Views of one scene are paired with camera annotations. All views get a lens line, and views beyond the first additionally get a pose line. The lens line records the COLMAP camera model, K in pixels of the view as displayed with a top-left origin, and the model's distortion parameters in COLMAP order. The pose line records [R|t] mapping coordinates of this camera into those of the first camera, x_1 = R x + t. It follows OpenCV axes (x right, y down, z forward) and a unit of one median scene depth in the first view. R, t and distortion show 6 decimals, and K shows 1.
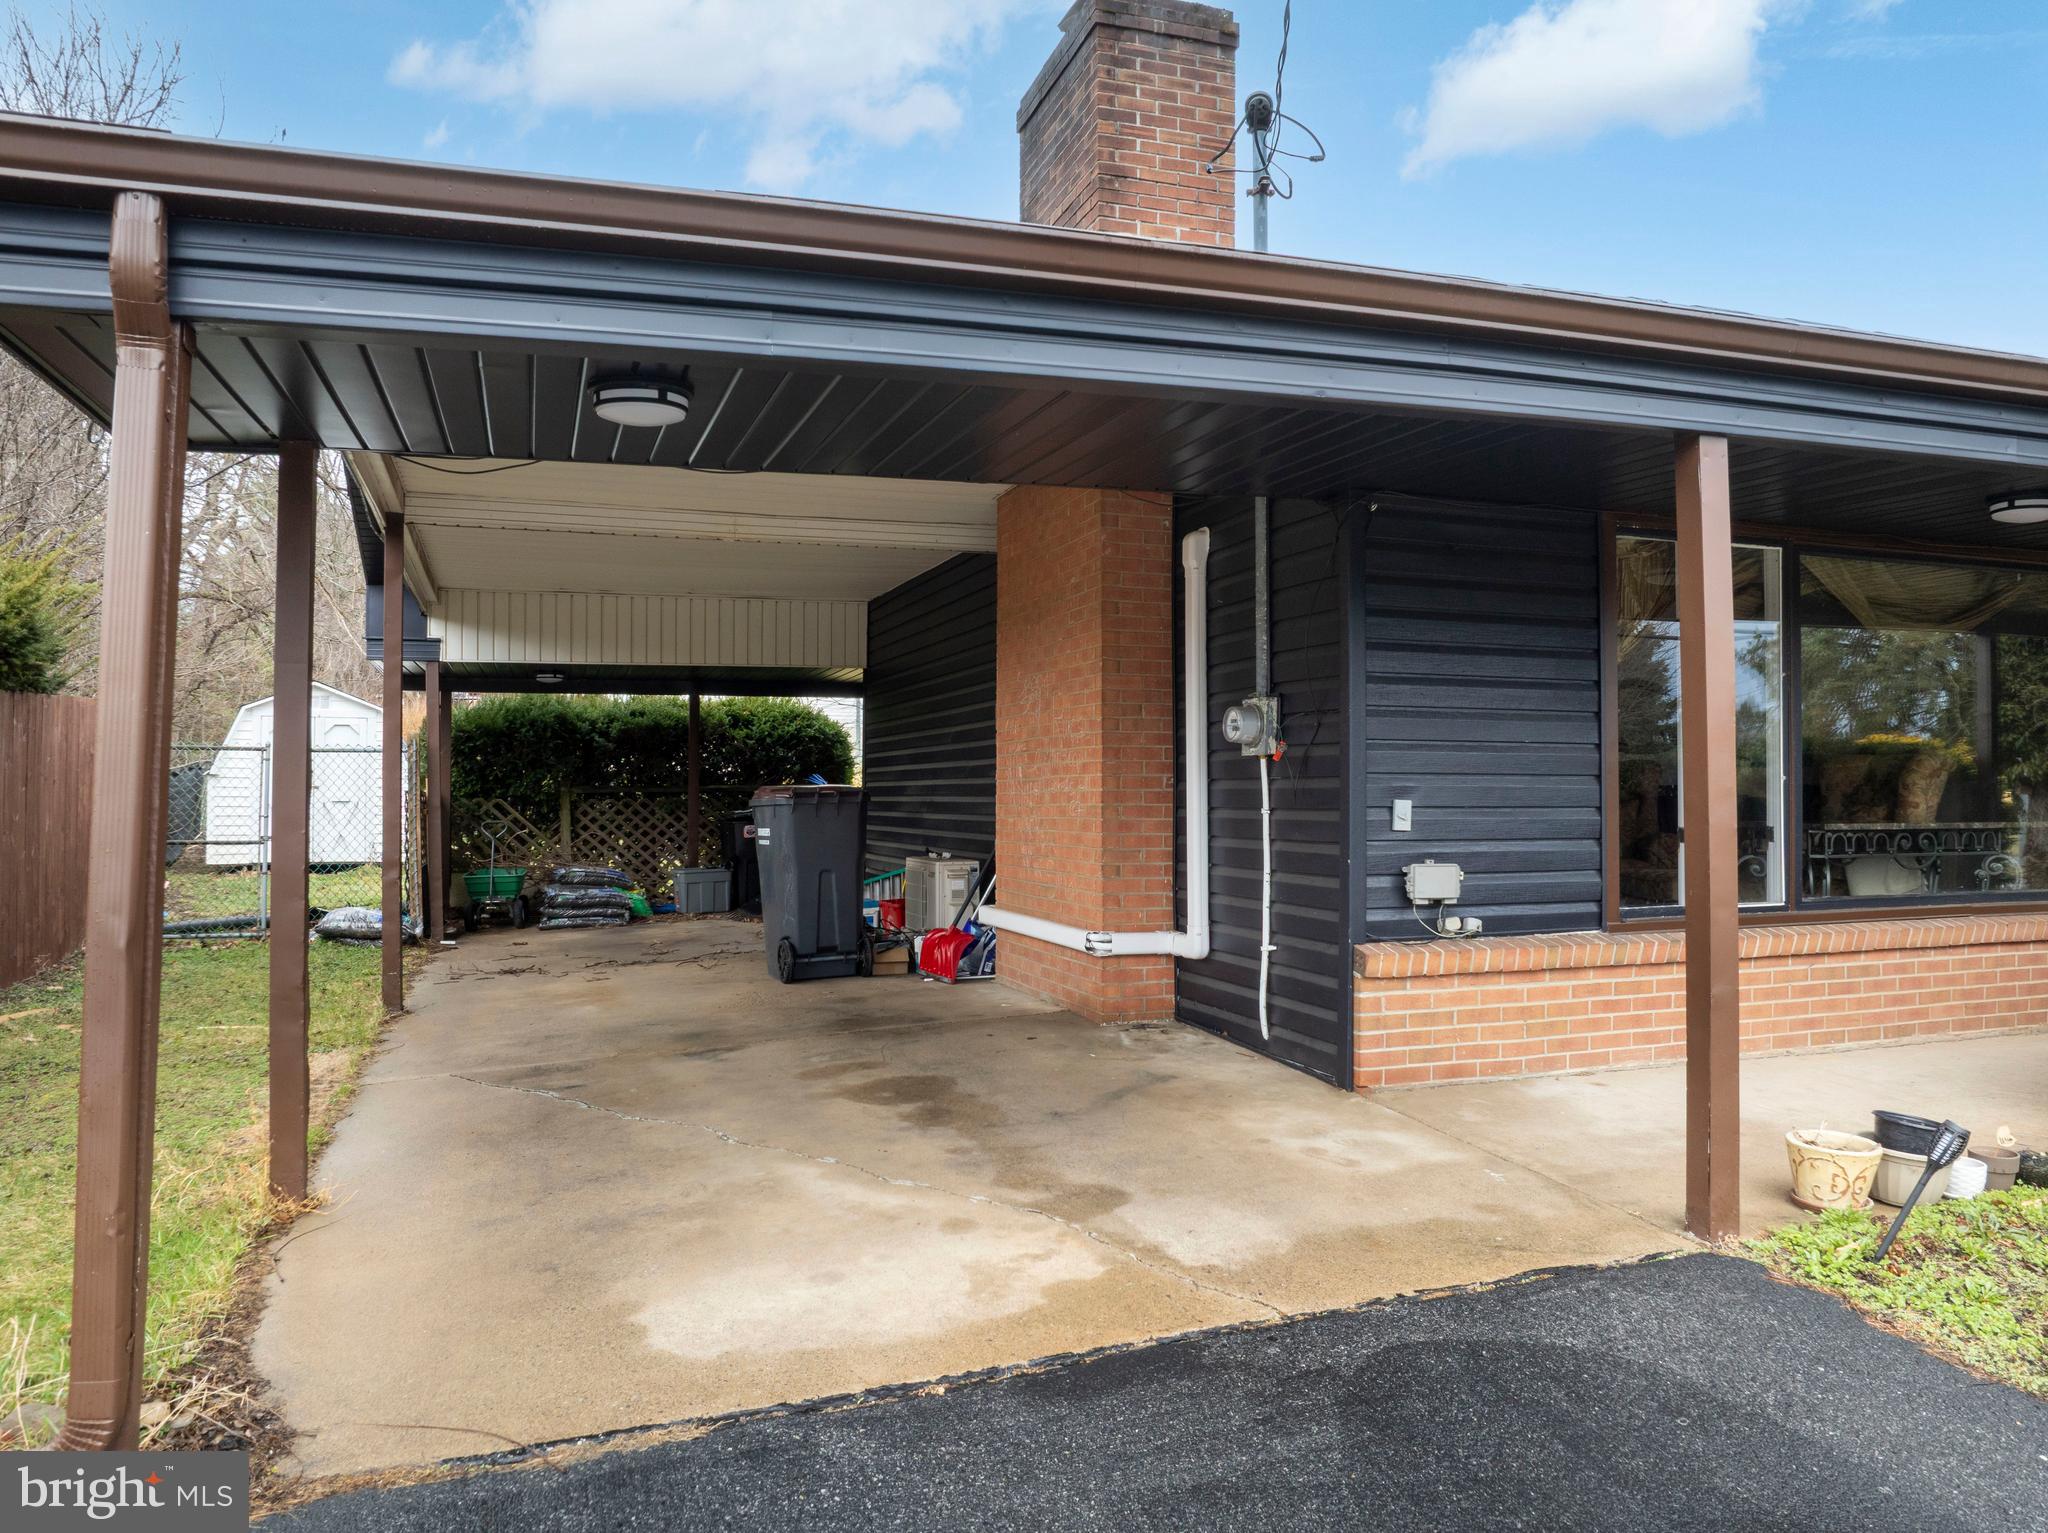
lens RADIAL K [[1433.4, 0, 1024.1], [0, 1433.4, 757.4], [0, 0, 1]] dist [-0.033326, -0.000932]
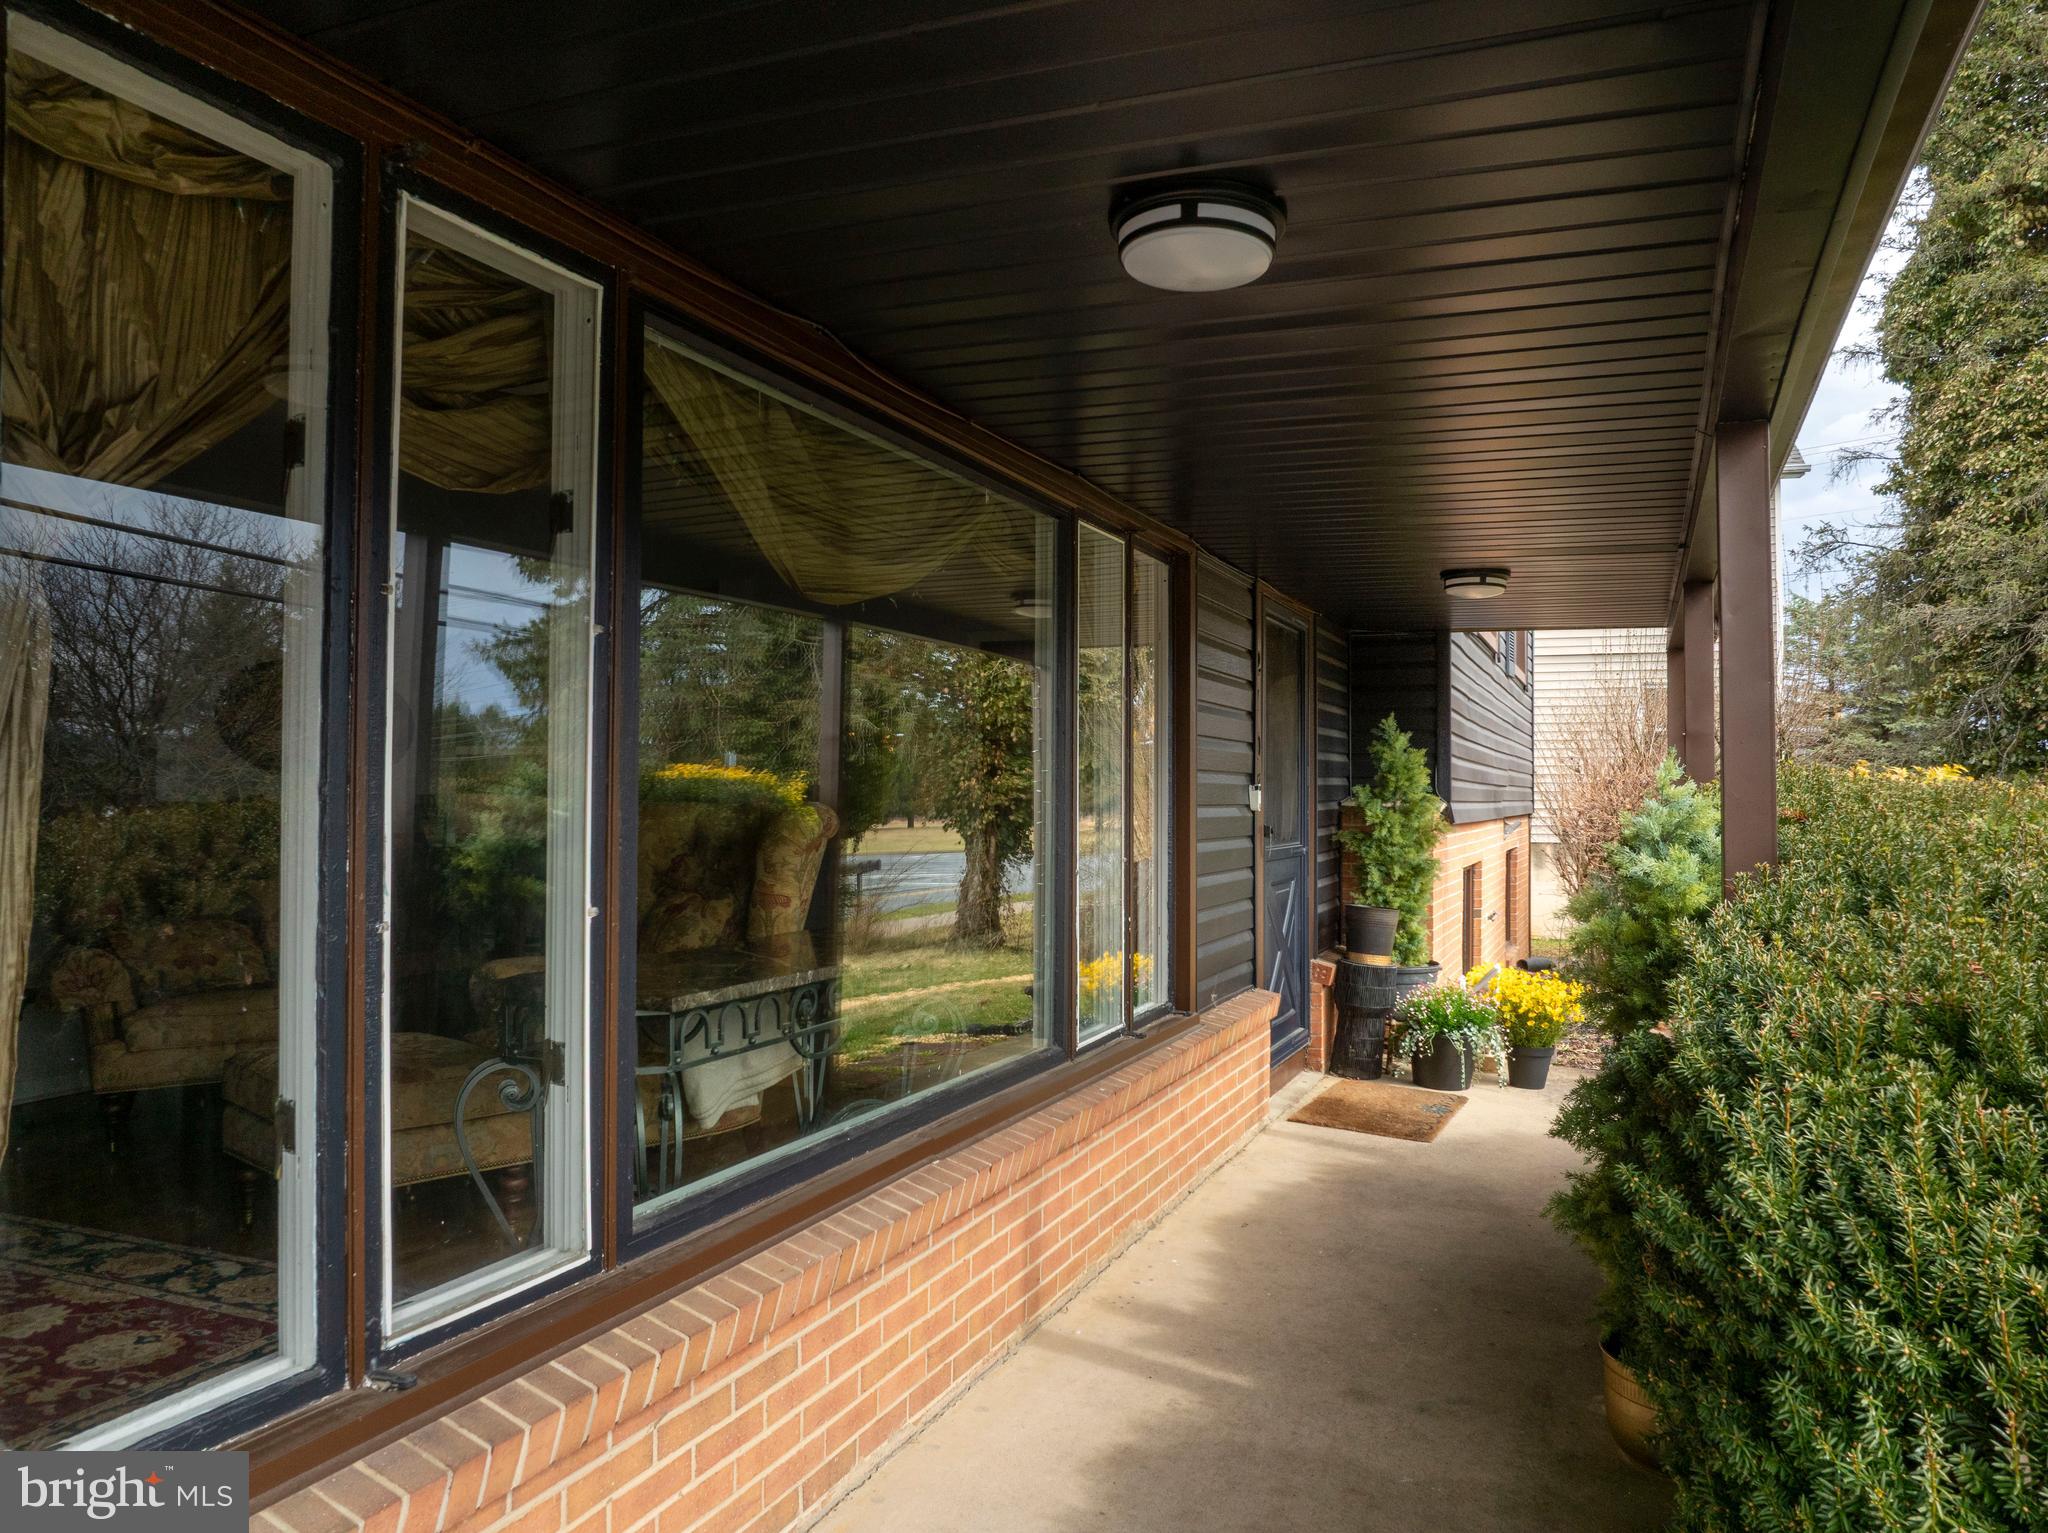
lens RADIAL K [[1433.4, 0, 1028.8], [0, 1433.4, 761.7], [0, 0, 1]] dist [-0.033326, -0.000932]
pose [[0.673056, 0.015318, 0.739433, 0.288179], [-0.018687, 0.999819, -0.003702, -0.021512], [-0.739355, -0.011326, 0.673220, 0.571124]]
